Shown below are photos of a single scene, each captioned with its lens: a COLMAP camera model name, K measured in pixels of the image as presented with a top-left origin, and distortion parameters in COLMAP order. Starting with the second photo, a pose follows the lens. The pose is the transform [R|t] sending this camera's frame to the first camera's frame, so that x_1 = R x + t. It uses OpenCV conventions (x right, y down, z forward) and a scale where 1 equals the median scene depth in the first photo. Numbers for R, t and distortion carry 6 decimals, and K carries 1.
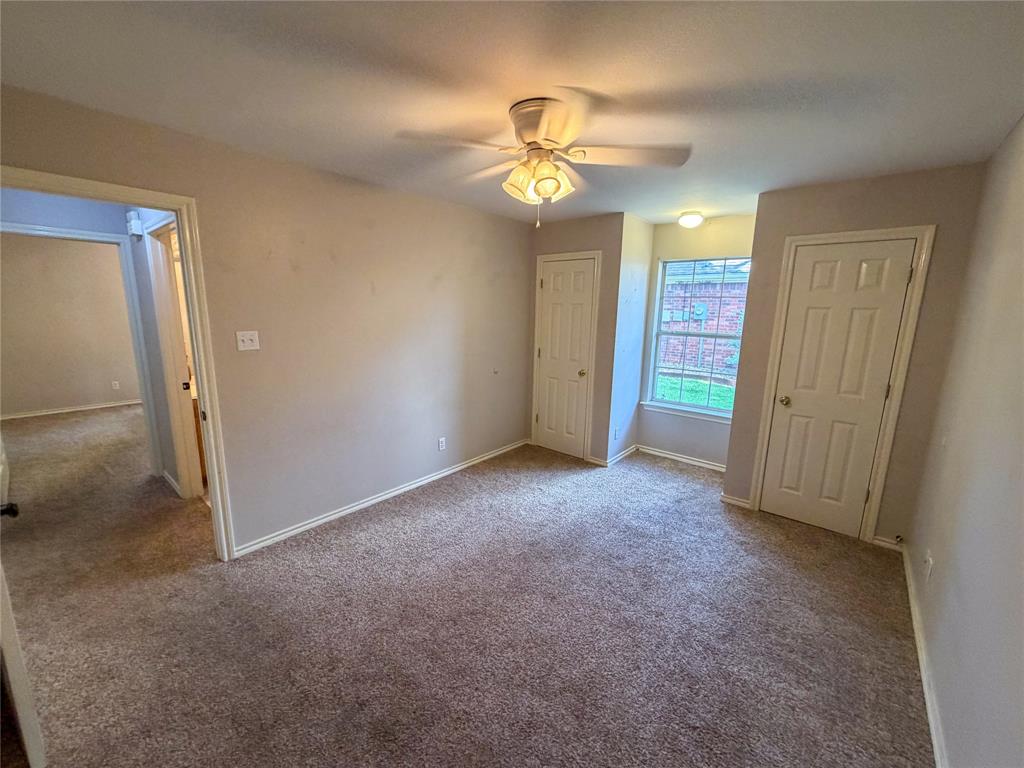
lens RADIAL K [[397.1, 0, 512.0], [0, 397.1, 384.0], [0, 0, 1]] dist [0.000312, -0.000031]
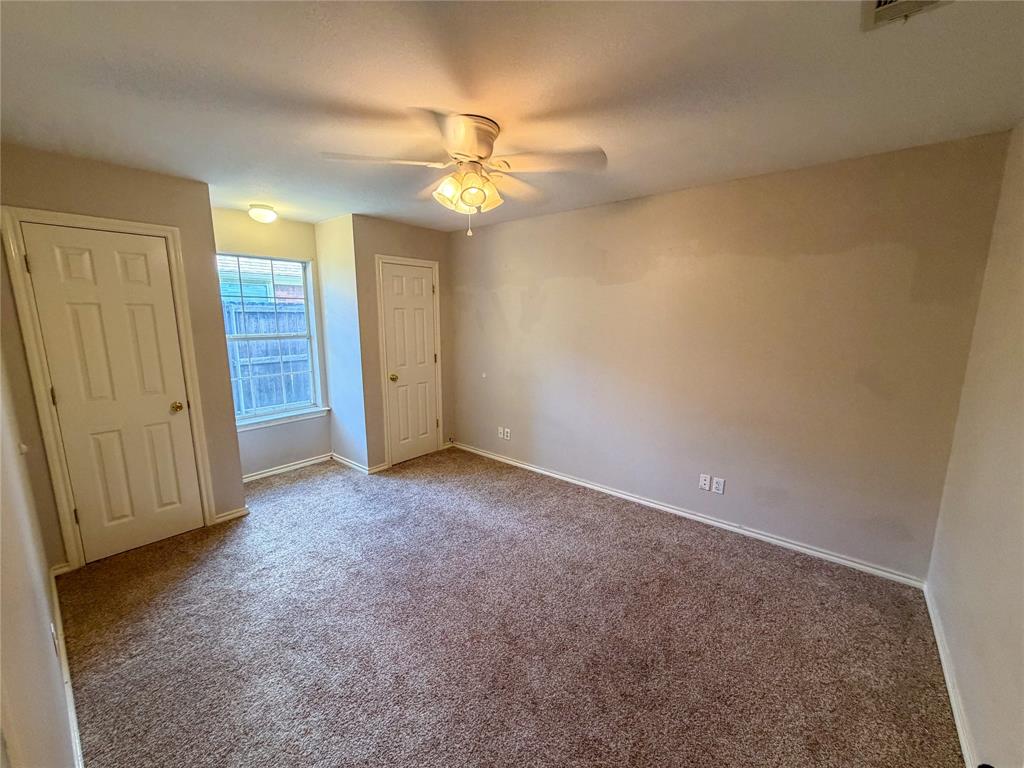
lens RADIAL K [[412.8, 0, 495.1], [0, 412.8, 380.7], [0, 0, 1]] dist [0.011633, -0.000007]
pose [[0.027927, -0.179618, 0.983340, -0.707893], [0.189661, 0.966807, 0.171212, -0.127222], [-0.981452, 0.181720, 0.061067, 0.607248]]
